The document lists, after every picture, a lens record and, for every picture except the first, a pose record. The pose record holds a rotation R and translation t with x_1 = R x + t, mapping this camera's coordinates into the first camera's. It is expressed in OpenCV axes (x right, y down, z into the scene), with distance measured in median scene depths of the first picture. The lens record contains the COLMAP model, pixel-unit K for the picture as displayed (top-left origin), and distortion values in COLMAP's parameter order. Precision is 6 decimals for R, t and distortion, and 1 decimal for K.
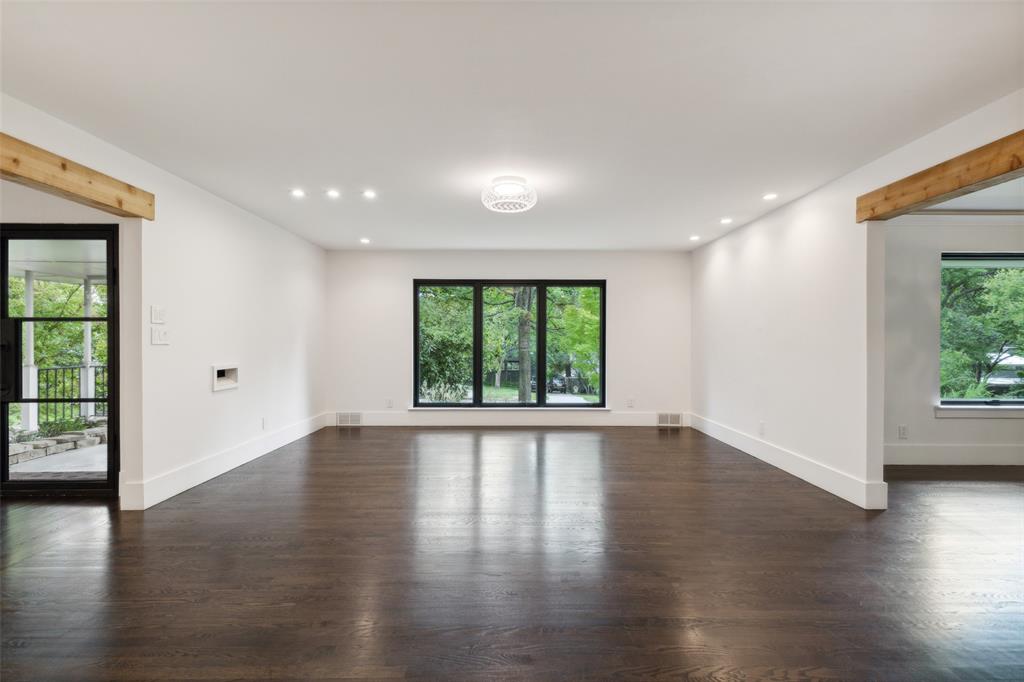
lens RADIAL K [[467.7, 0, 513.0], [0, 467.7, 341.8], [0, 0, 1]] dist [0.009897, -0.000155]
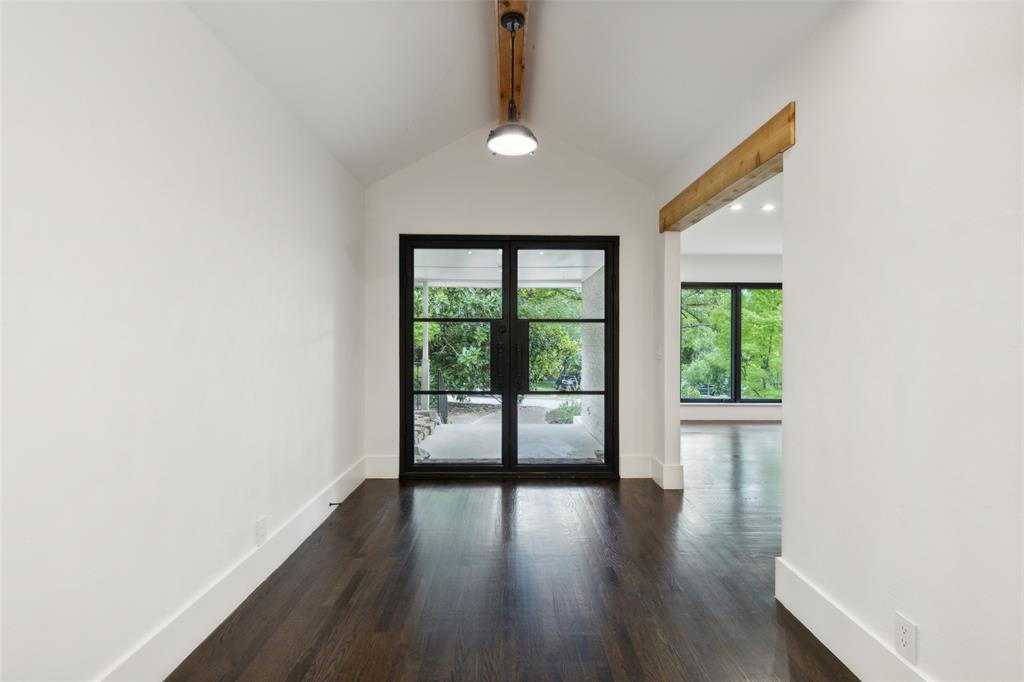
lens RADIAL K [[467.7, 0, 512.2], [0, 467.7, 345.0], [0, 0, 1]] dist [0.009897, -0.000155]
pose [[0.999645, 0.011193, 0.024178, -0.846354], [-0.011596, 0.999795, 0.016608, -0.005441], [-0.023988, -0.016882, 0.999570, -0.077615]]
